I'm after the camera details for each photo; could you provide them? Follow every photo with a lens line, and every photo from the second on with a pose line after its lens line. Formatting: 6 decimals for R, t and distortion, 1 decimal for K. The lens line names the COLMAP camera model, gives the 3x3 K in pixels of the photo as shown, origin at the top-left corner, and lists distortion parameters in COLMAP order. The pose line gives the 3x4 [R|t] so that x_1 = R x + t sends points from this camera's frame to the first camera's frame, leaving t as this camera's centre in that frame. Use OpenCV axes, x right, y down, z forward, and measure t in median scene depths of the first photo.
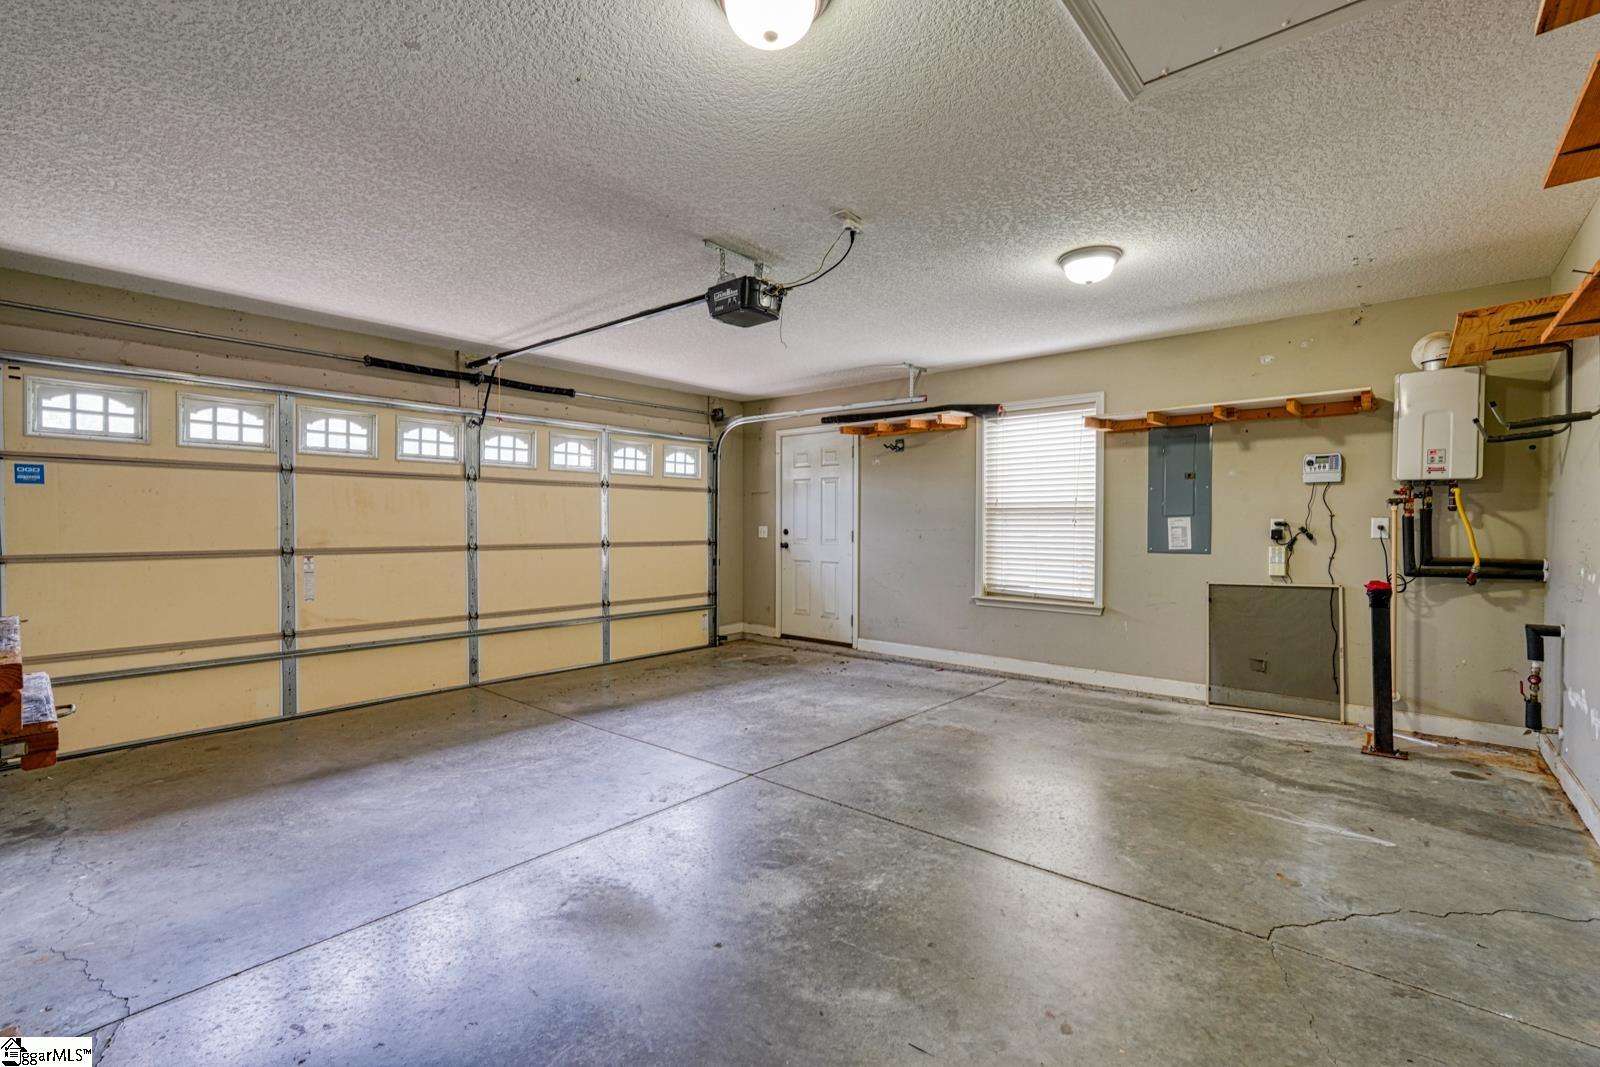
lens RADIAL K [[701.1, 0, 793.8], [0, 701.1, 532.5], [0, 0, 1]] dist [-0.017277, 0.008299]
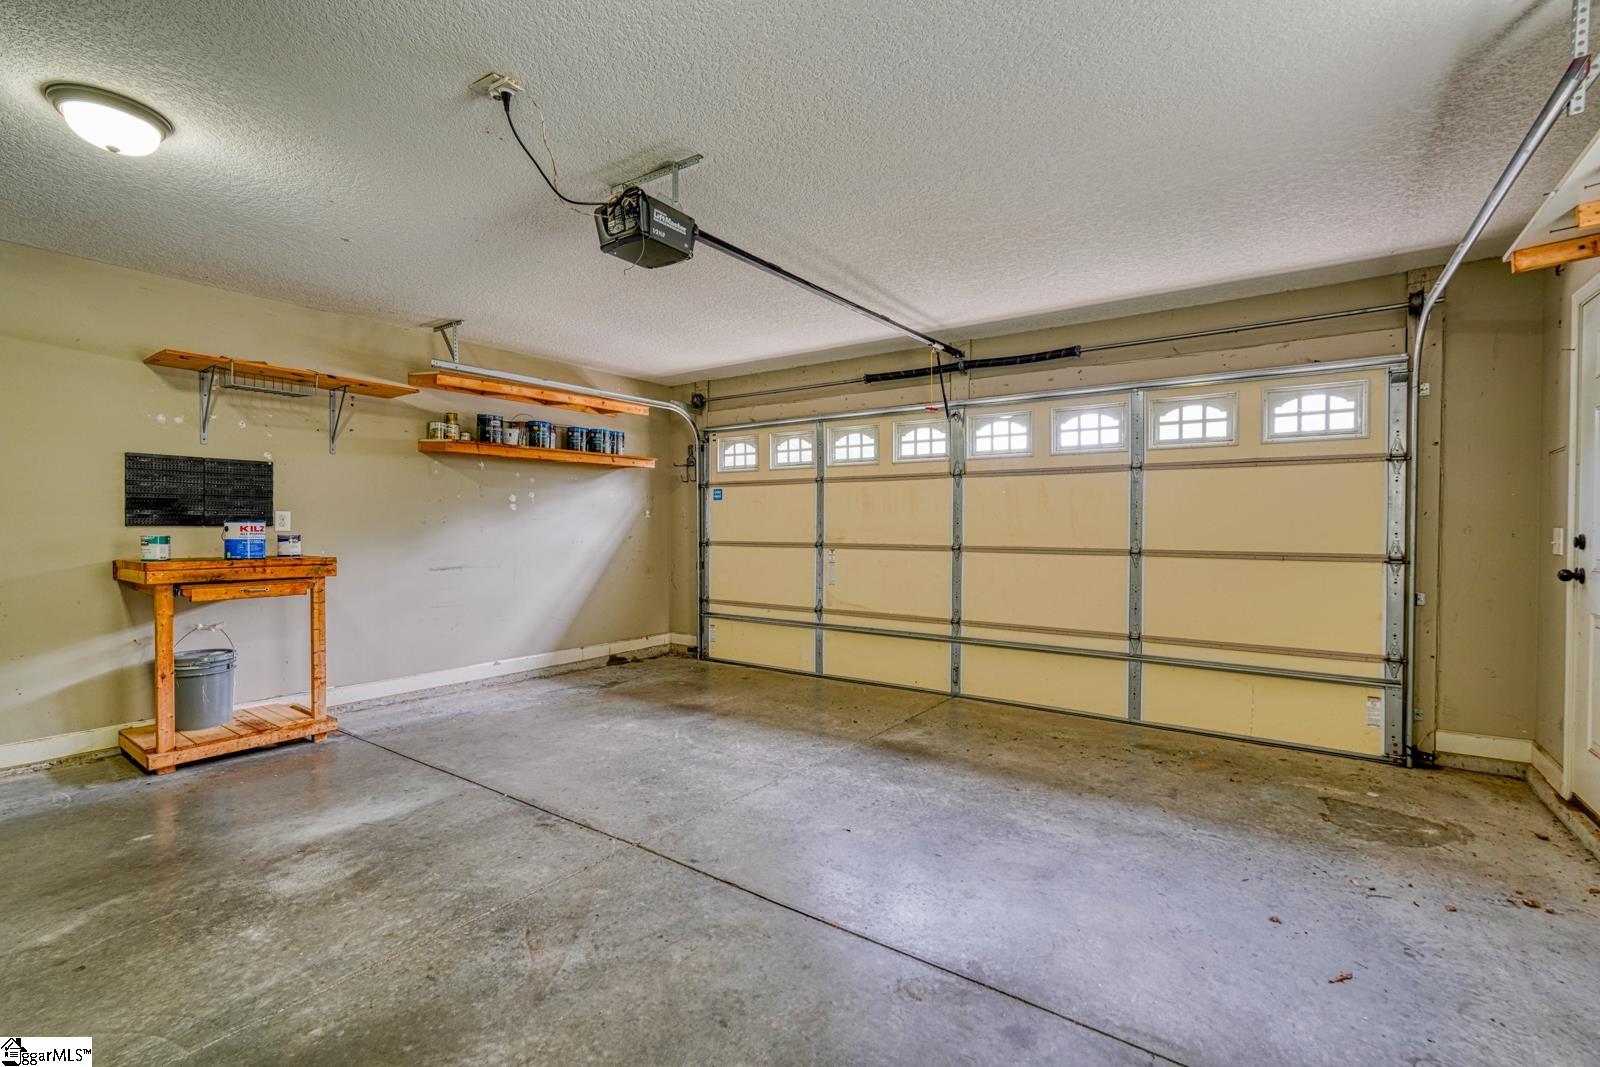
lens RADIAL K [[701.1, 0, 795.4], [0, 701.1, 530.1], [0, 0, 1]] dist [-0.017277, 0.008299]
pose [[0.104087, 0.005925, -0.994551, 0.524501], [-0.014281, 0.999888, 0.004462, -0.004207], [0.994466, 0.013738, 0.104159, 0.794820]]
